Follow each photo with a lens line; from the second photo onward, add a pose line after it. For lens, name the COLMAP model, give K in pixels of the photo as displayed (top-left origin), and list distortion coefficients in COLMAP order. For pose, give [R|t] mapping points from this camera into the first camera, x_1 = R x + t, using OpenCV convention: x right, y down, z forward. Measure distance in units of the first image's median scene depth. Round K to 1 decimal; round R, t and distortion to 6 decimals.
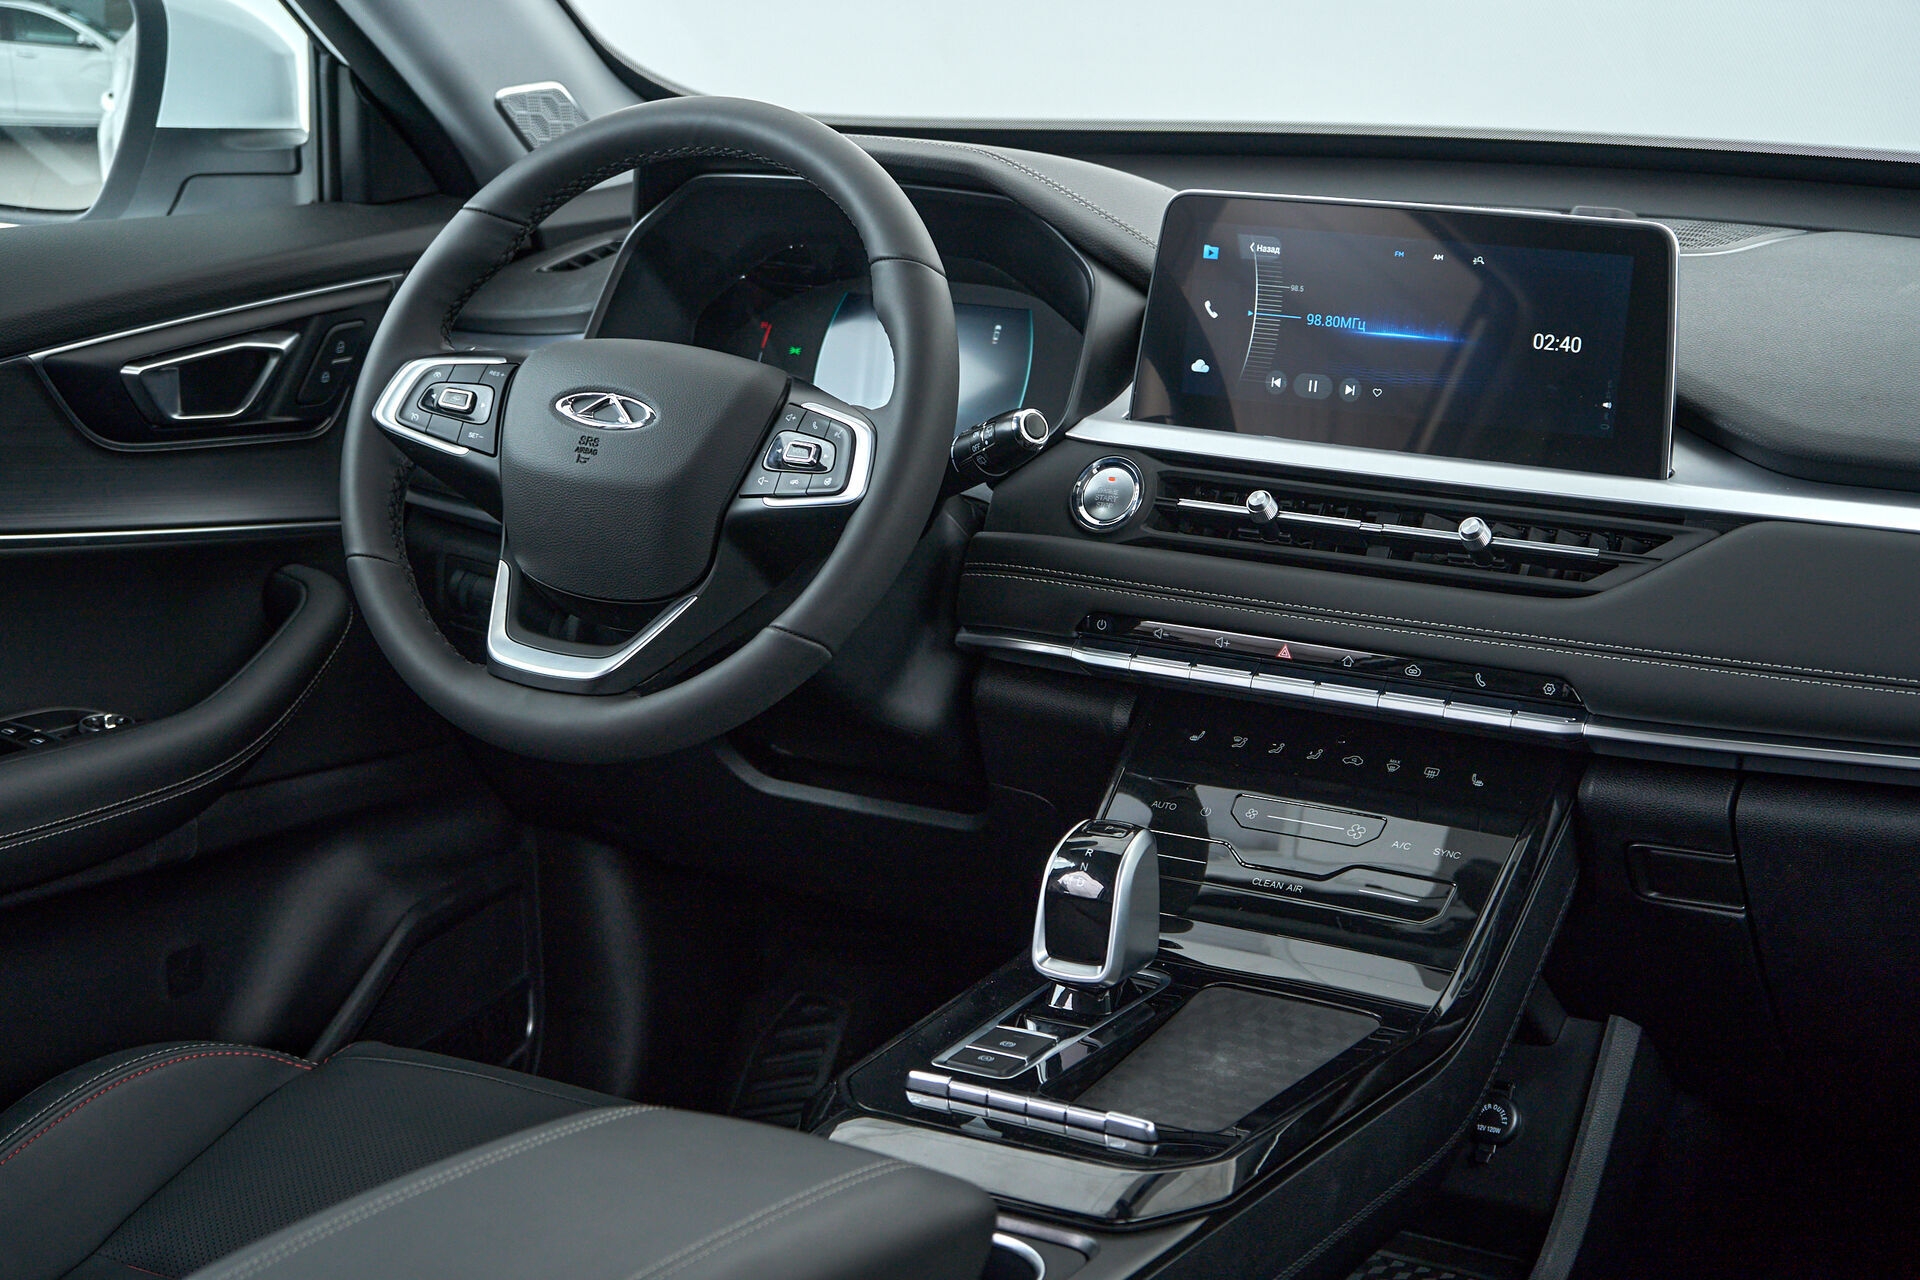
lens RADIAL K [[3308.1, 0, 960.1], [0, 3308.1, 637.5], [0, 0, 1]] dist [-0.070771, 0.000000]
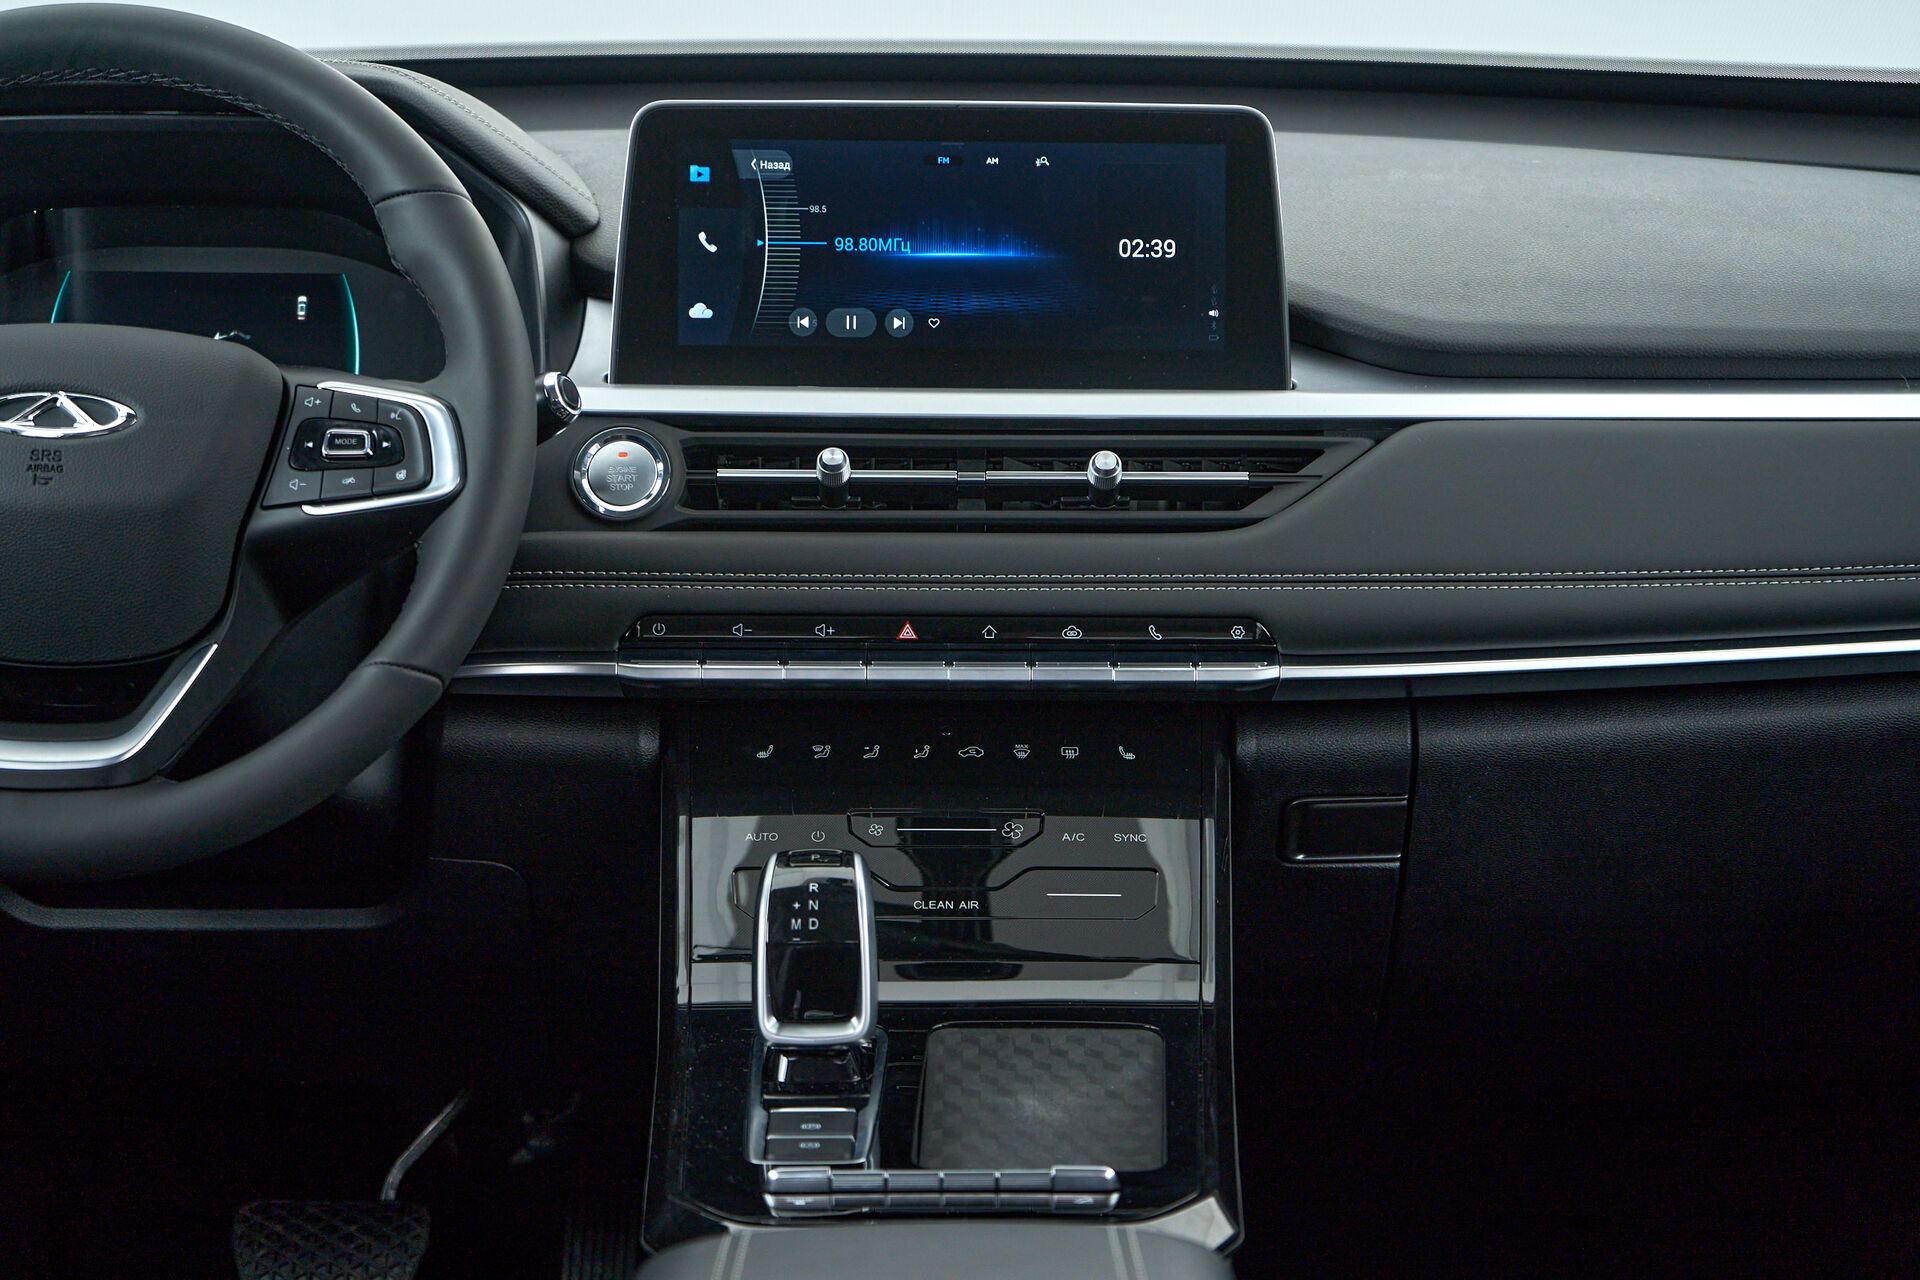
lens RADIAL K [[3909.6, 0, 960.3], [0, 3909.6, 643.5], [0, 0, 1]] dist [-0.085979, 0.000000]
pose [[0.844269, -0.106150, 0.525302, -0.410591], [0.123072, 0.992394, 0.002734, 0.006244], [-0.521596, 0.062342, 0.850912, 0.142296]]
